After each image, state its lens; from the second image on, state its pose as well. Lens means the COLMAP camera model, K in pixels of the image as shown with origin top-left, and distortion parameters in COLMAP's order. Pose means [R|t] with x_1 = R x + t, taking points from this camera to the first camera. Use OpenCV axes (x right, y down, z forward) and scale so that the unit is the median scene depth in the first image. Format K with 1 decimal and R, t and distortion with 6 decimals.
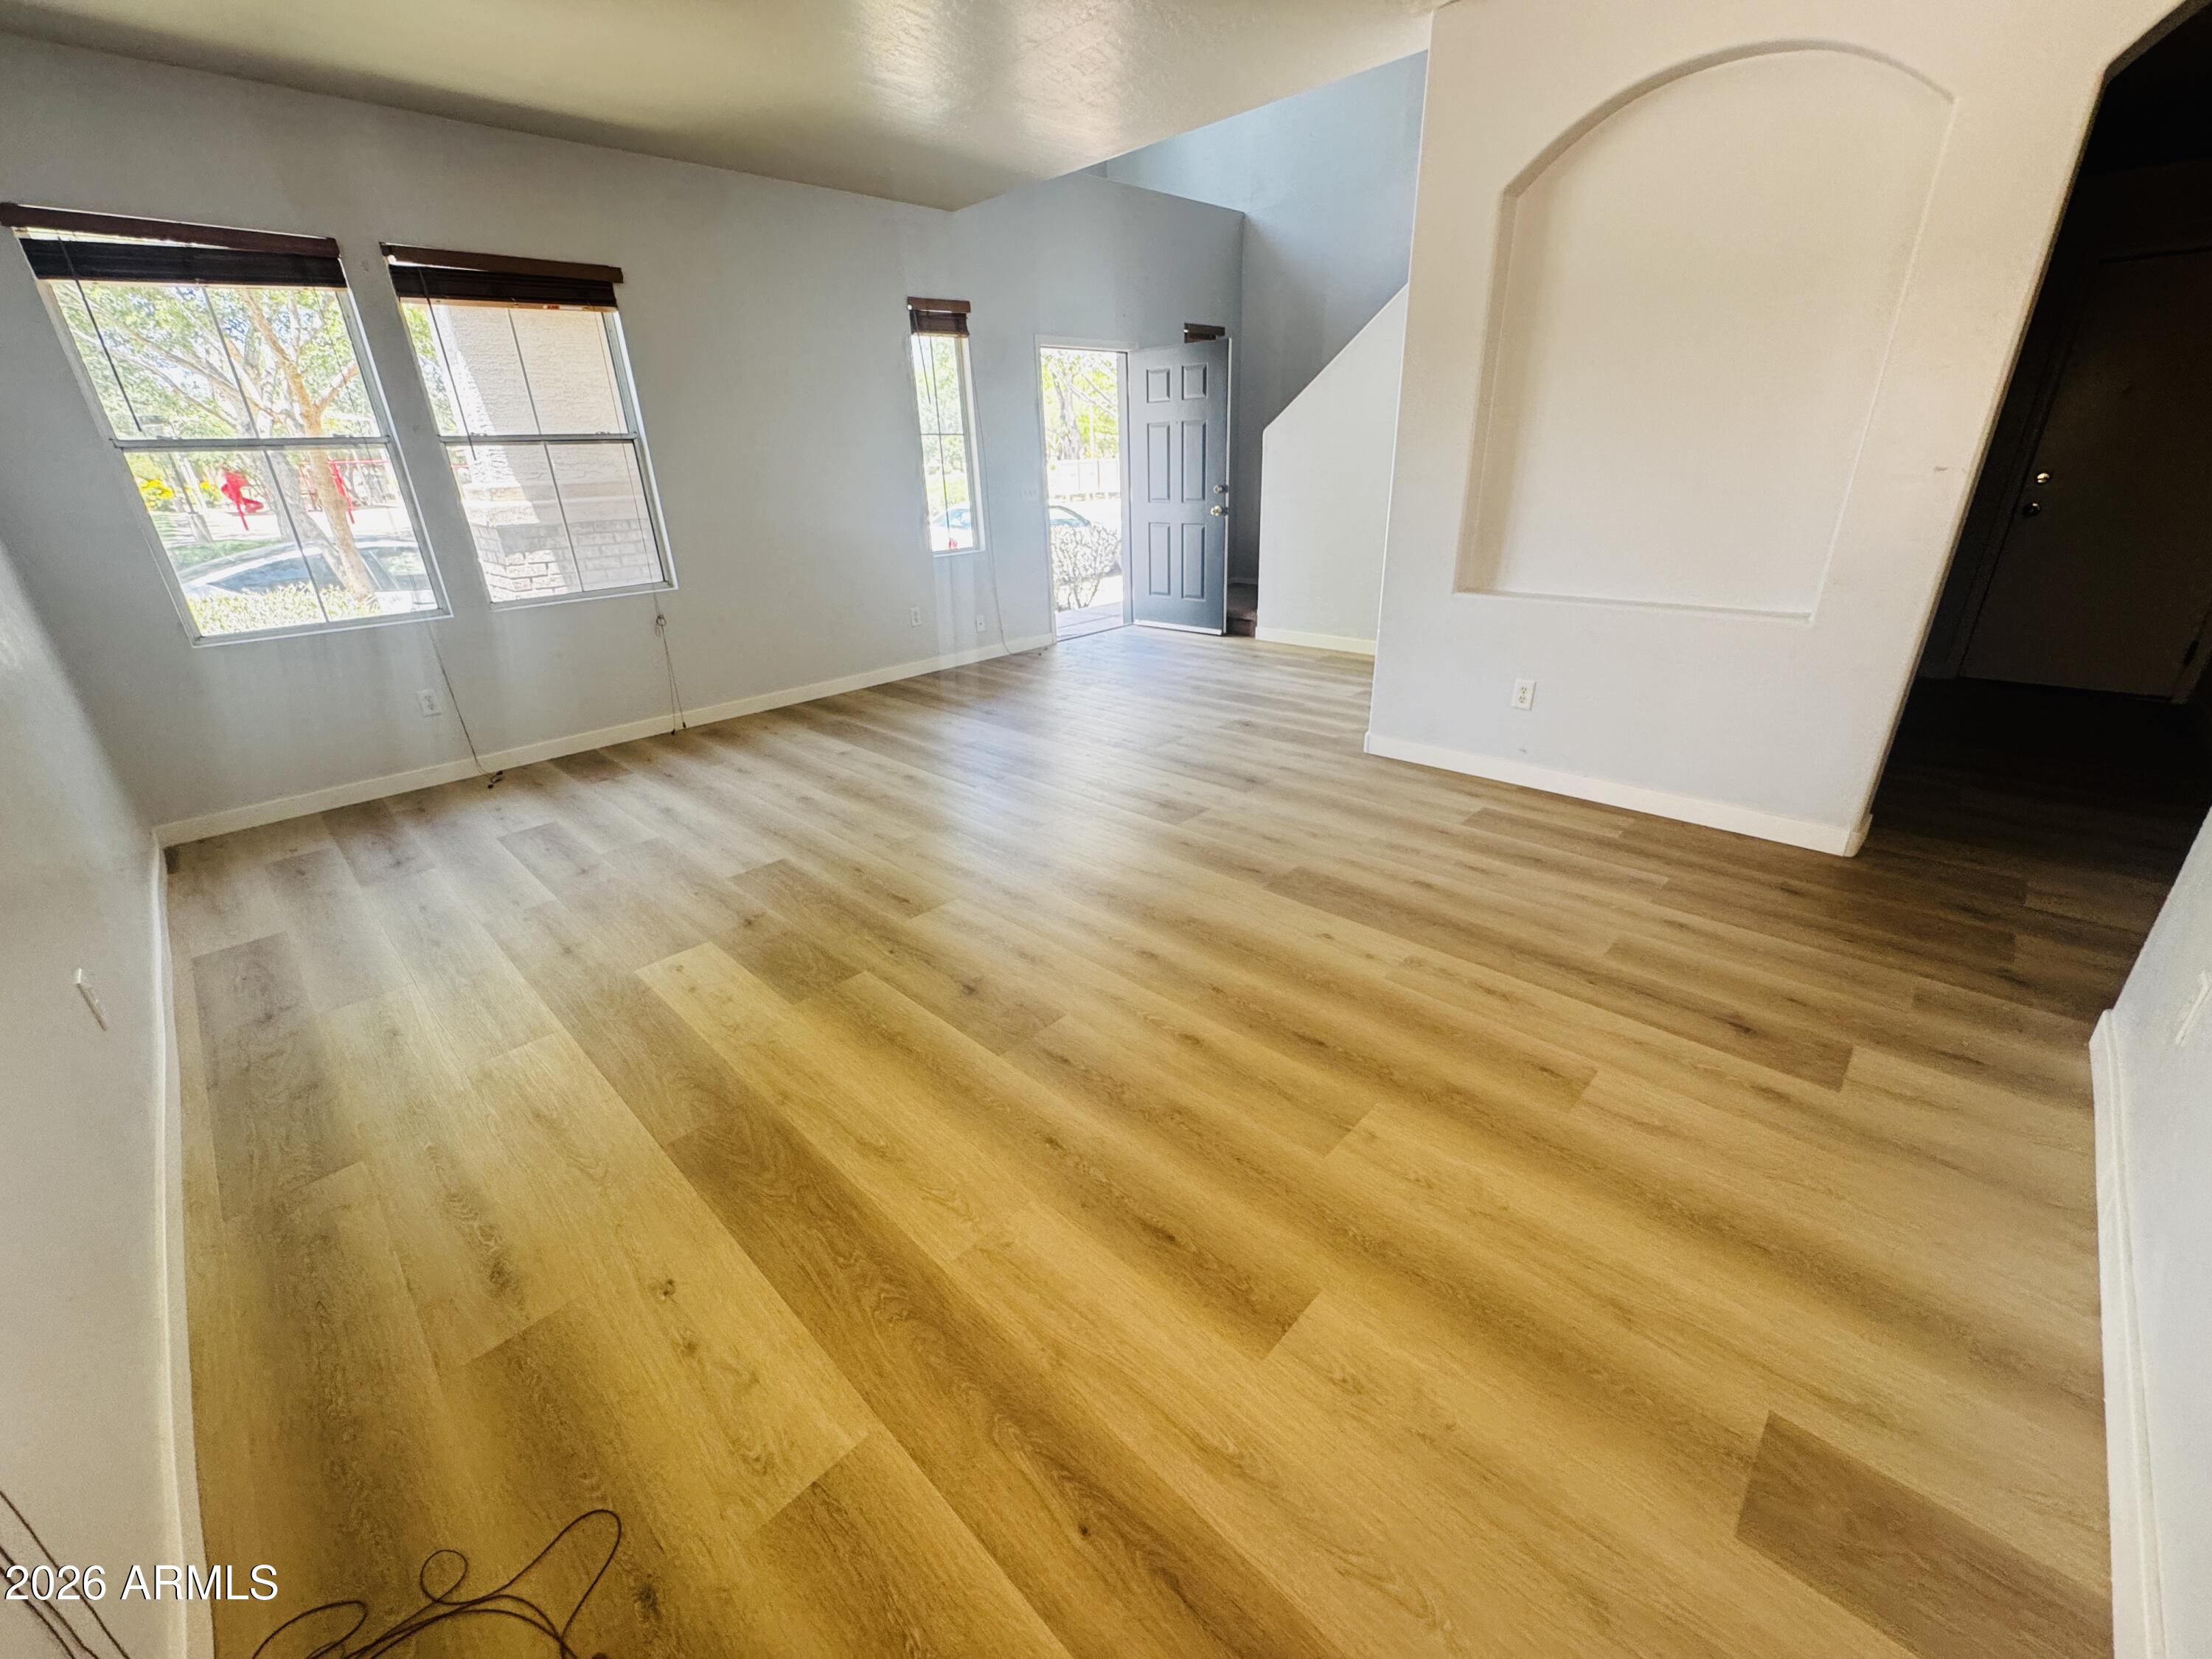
lens RADIAL K [[880.7, 0, 1101.4], [0, 880.7, 830.3], [0, 0, 1]] dist [-0.005285, 0.000928]
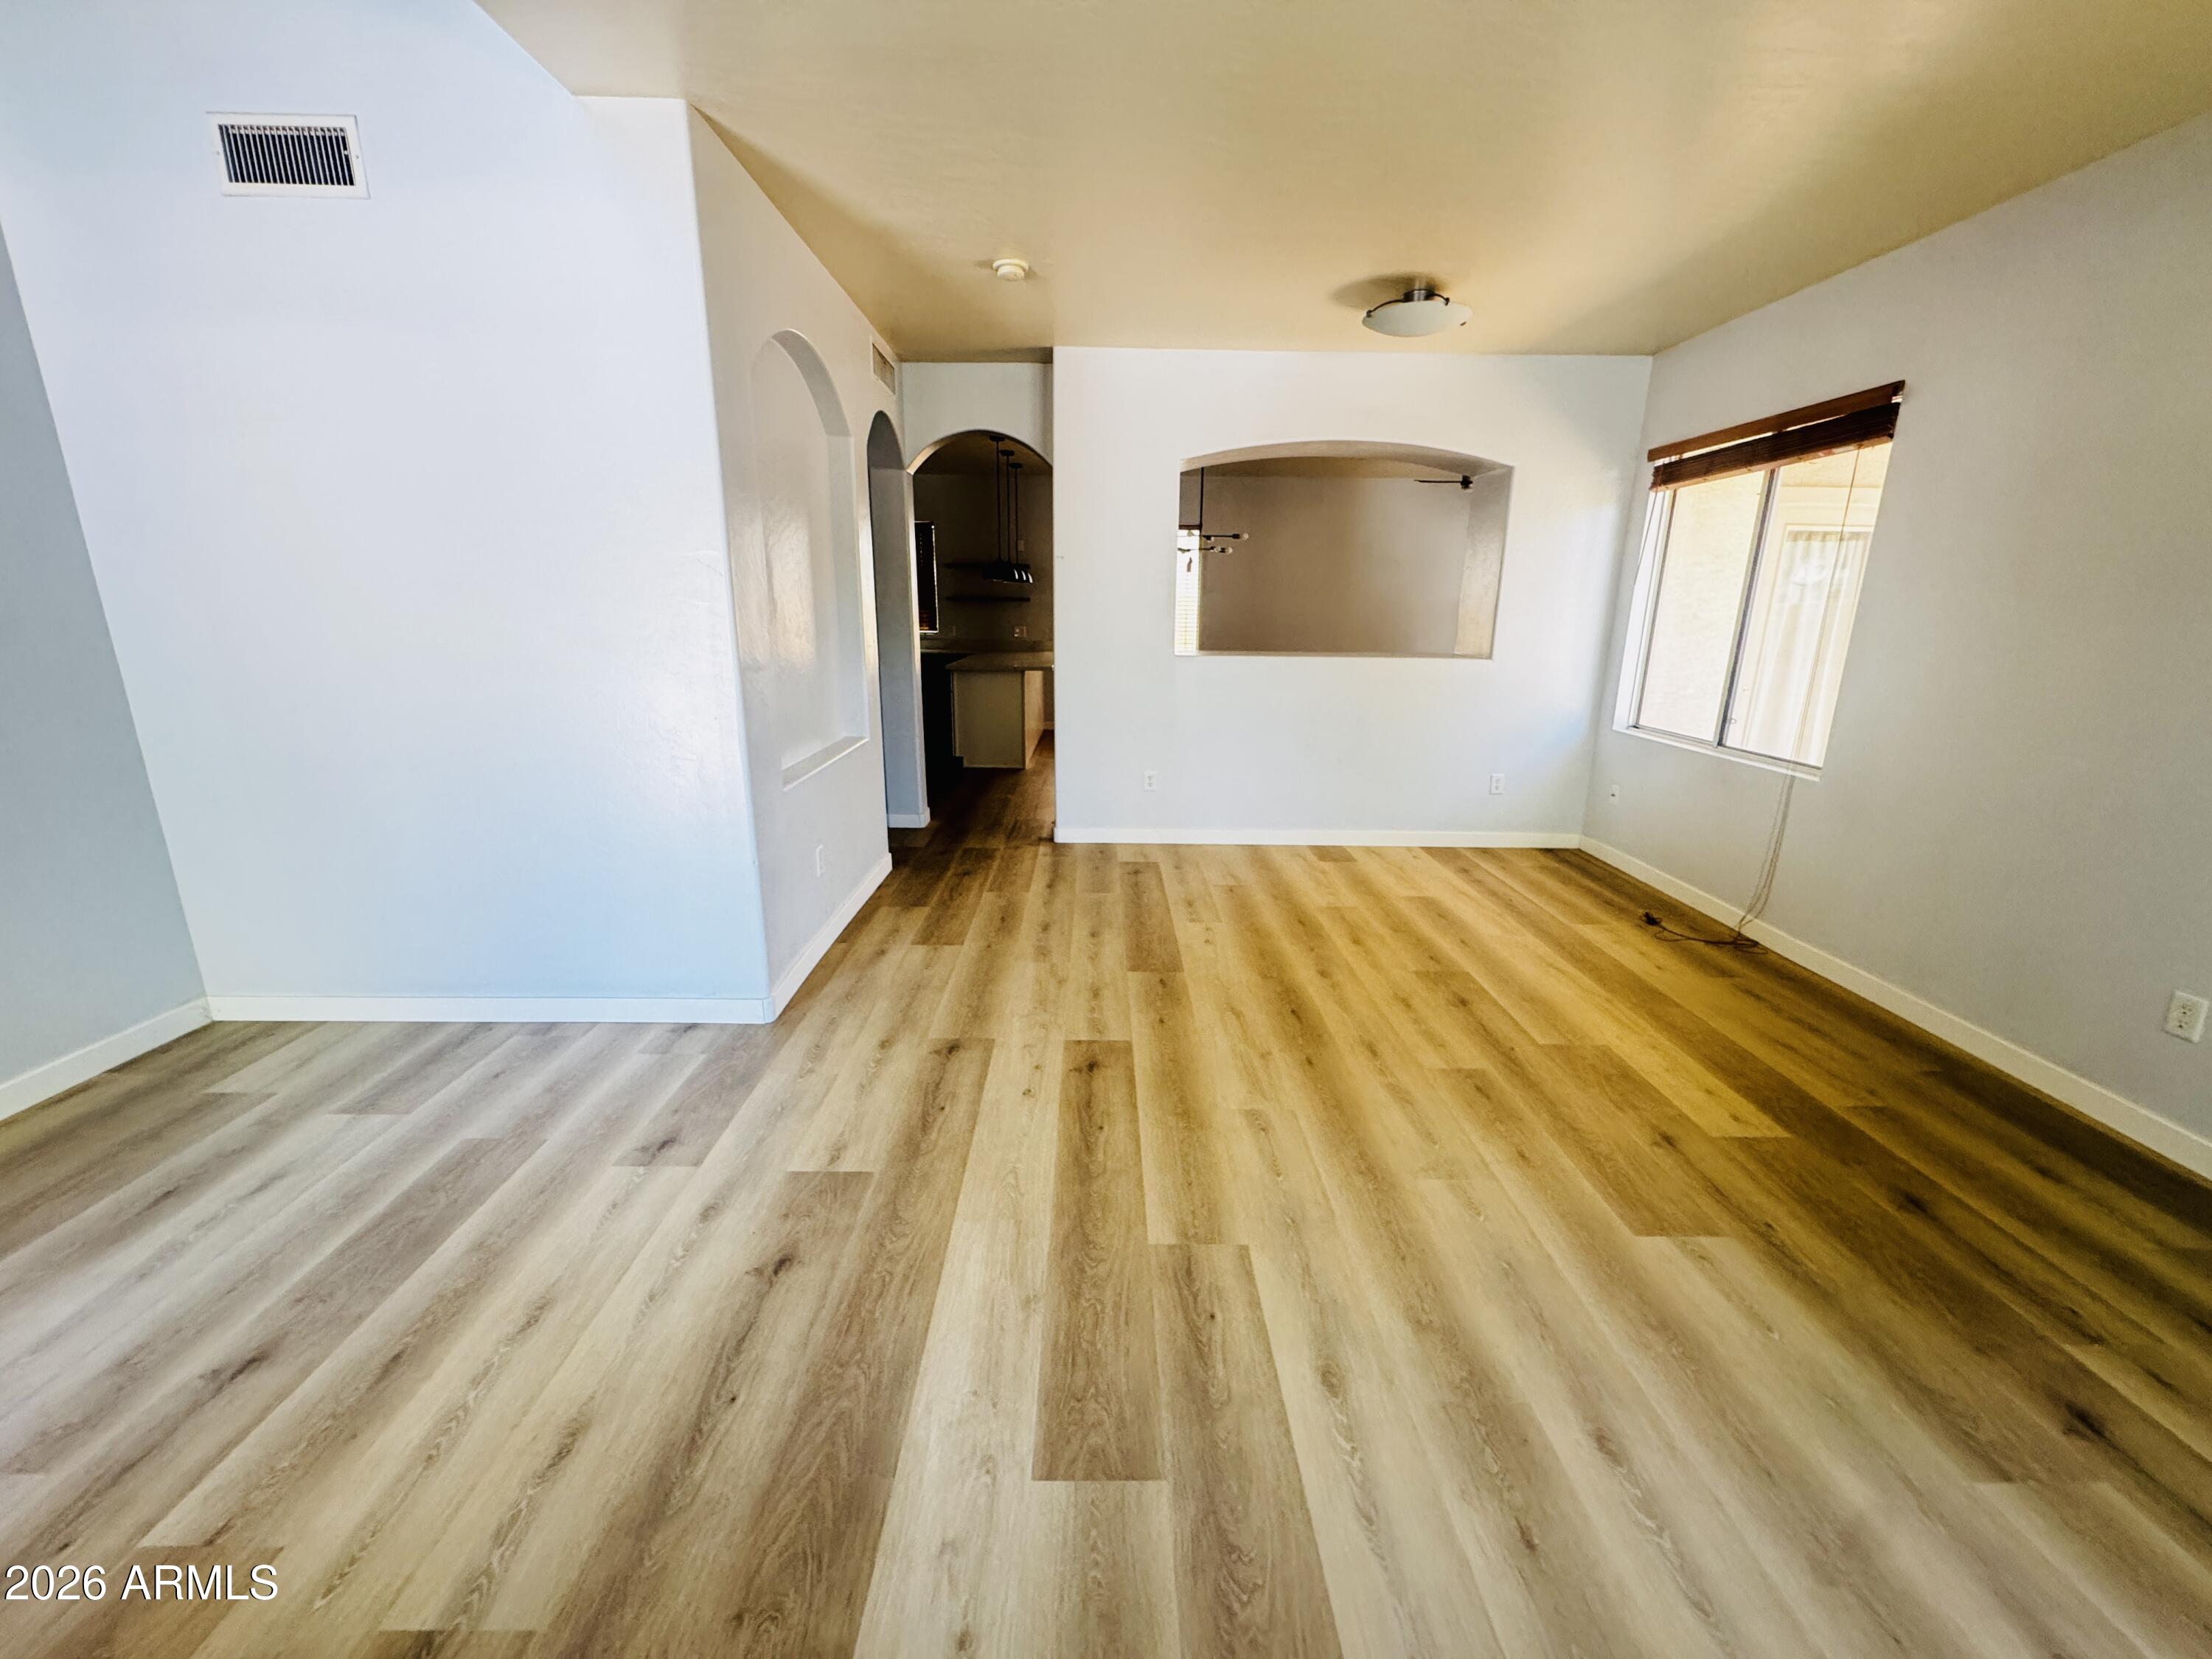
lens RADIAL K [[880.7, 0, 1106.7], [0, 880.7, 832.2], [0, 0, 1]] dist [-0.005285, 0.000928]
pose [[-0.705939, -0.154165, 0.691292, -0.479107], [0.292101, 0.825785, 0.482448, -0.617489], [-0.645234, 0.542506, -0.537922, 1.415321]]
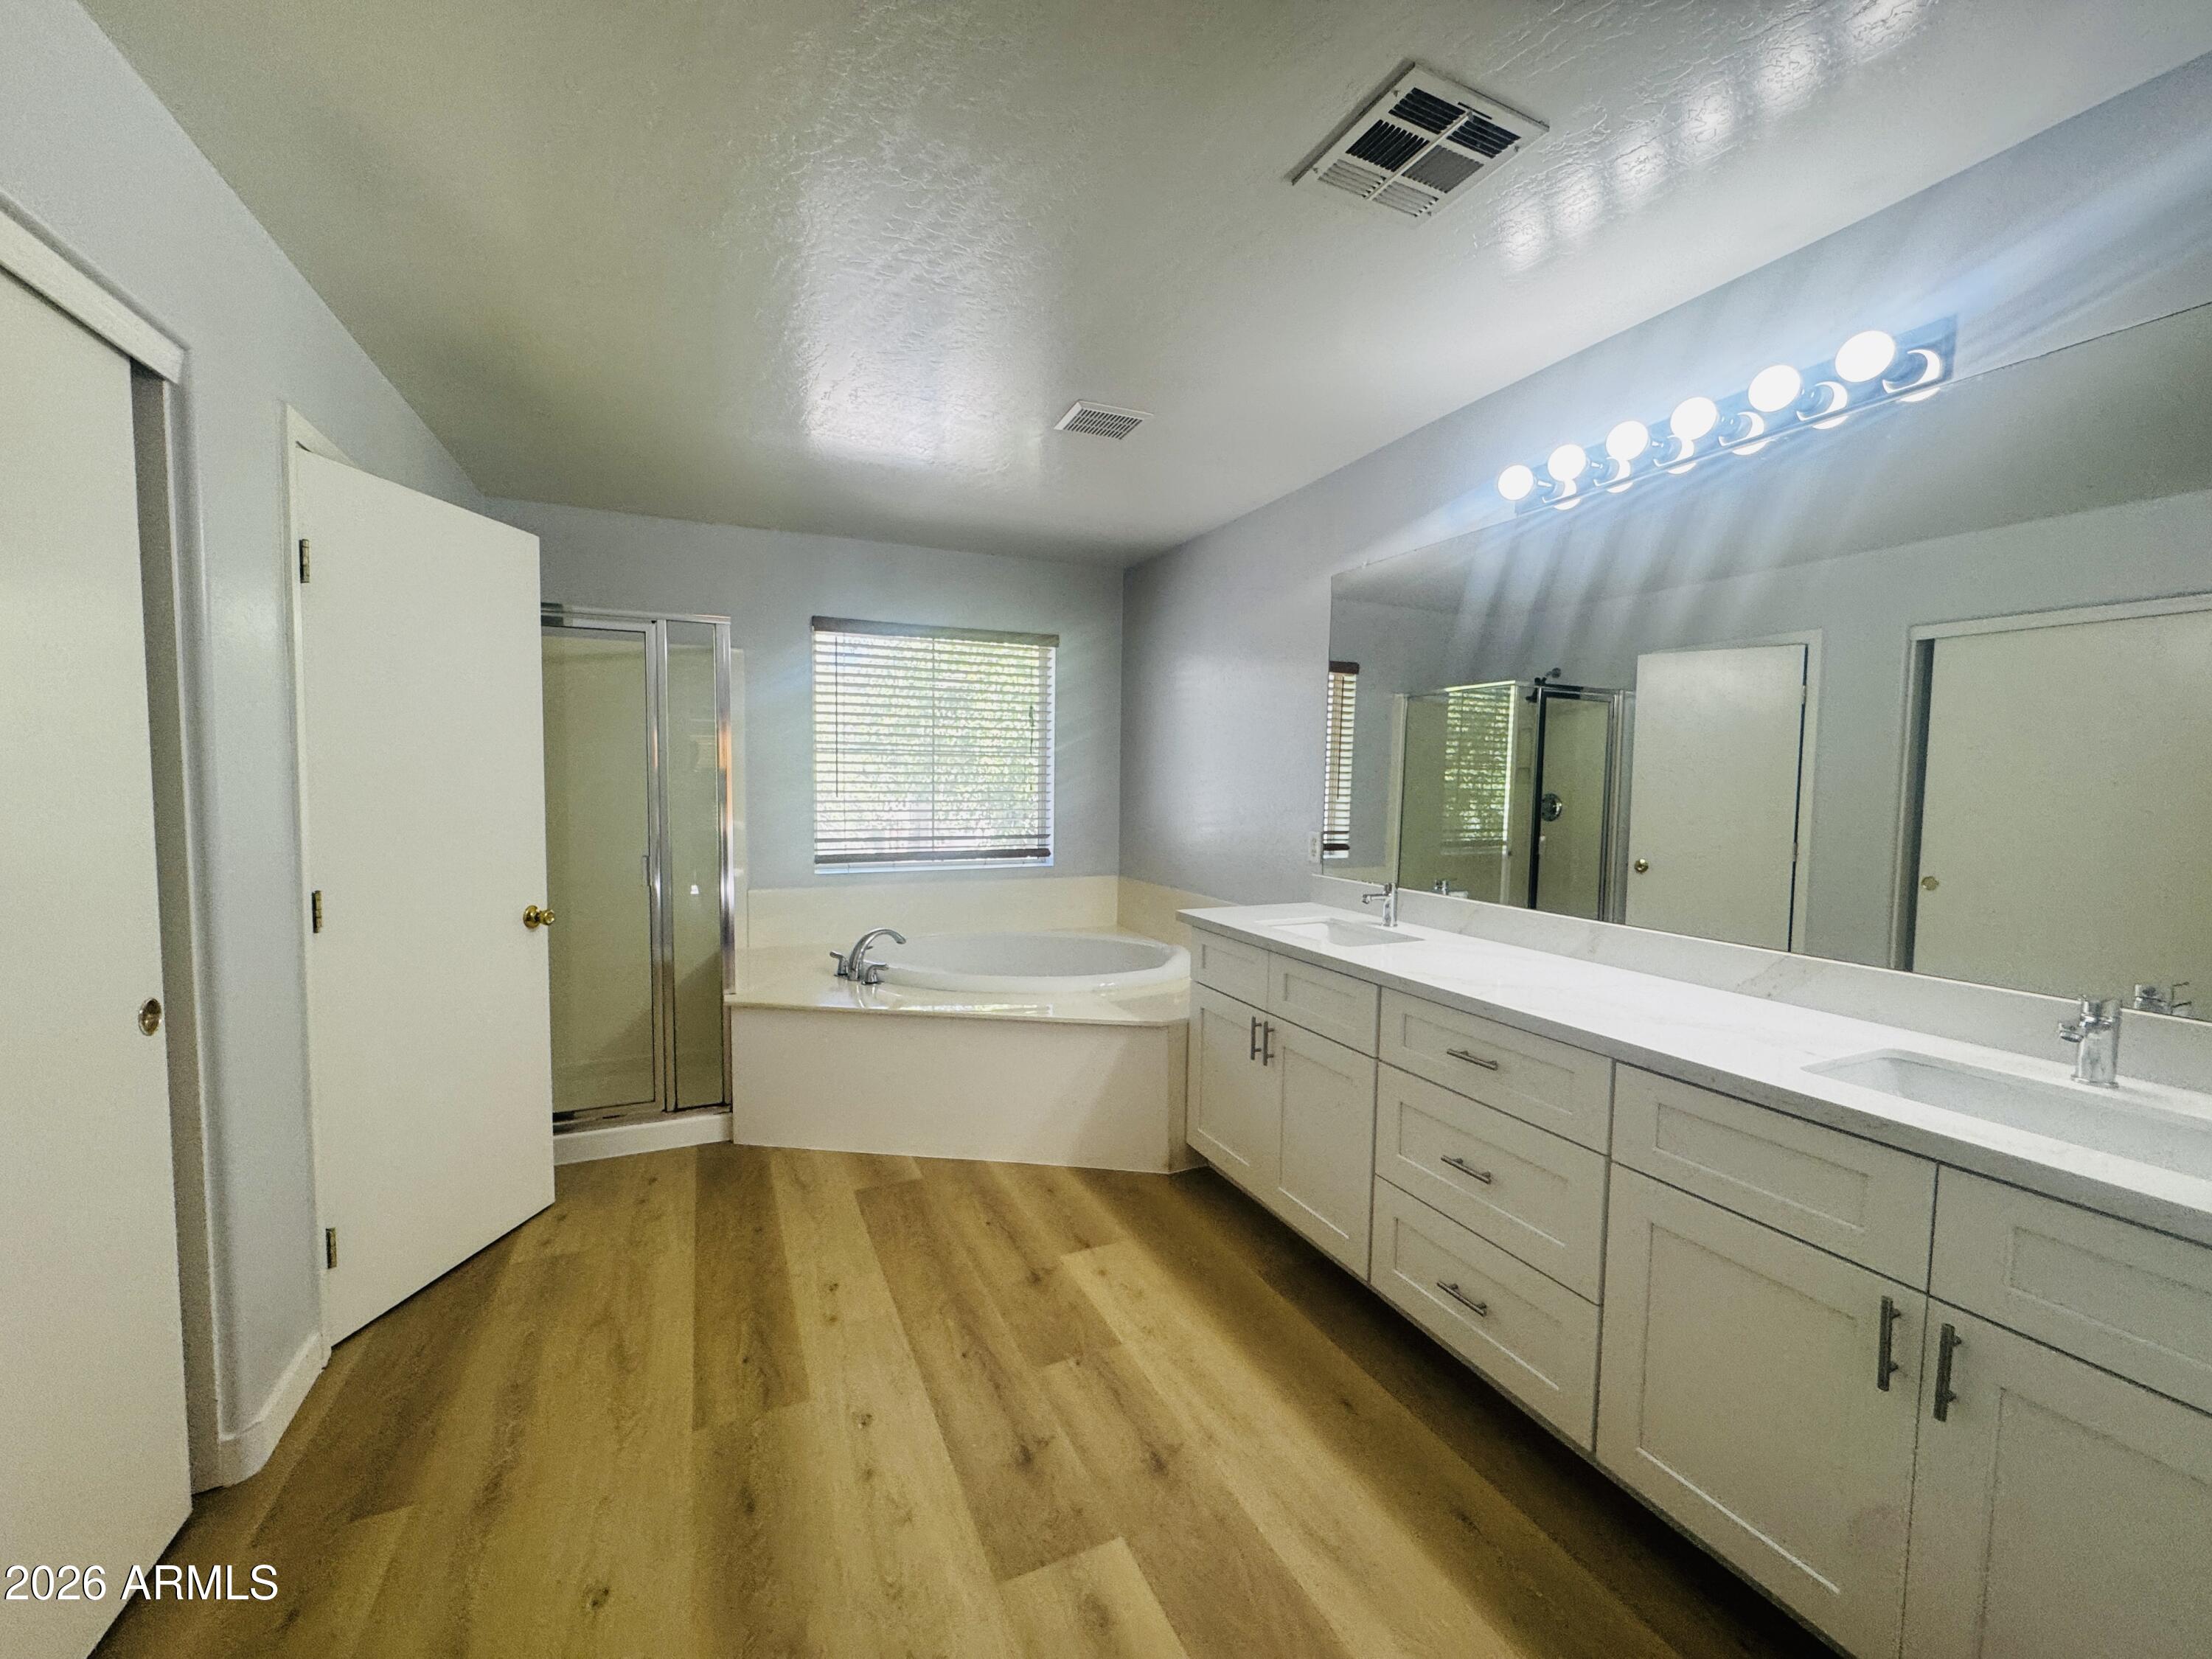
lens RADIAL K [[880.7, 0, 1105.4], [0, 880.7, 827.2], [0, 0, 1]] dist [-0.005285, 0.000928]
pose [[0.931827, 0.066326, -0.356791, 0.397600], [-0.180738, 0.937370, -0.297779, -0.267013], [0.314694, 0.341964, 0.885454, 0.596720]]
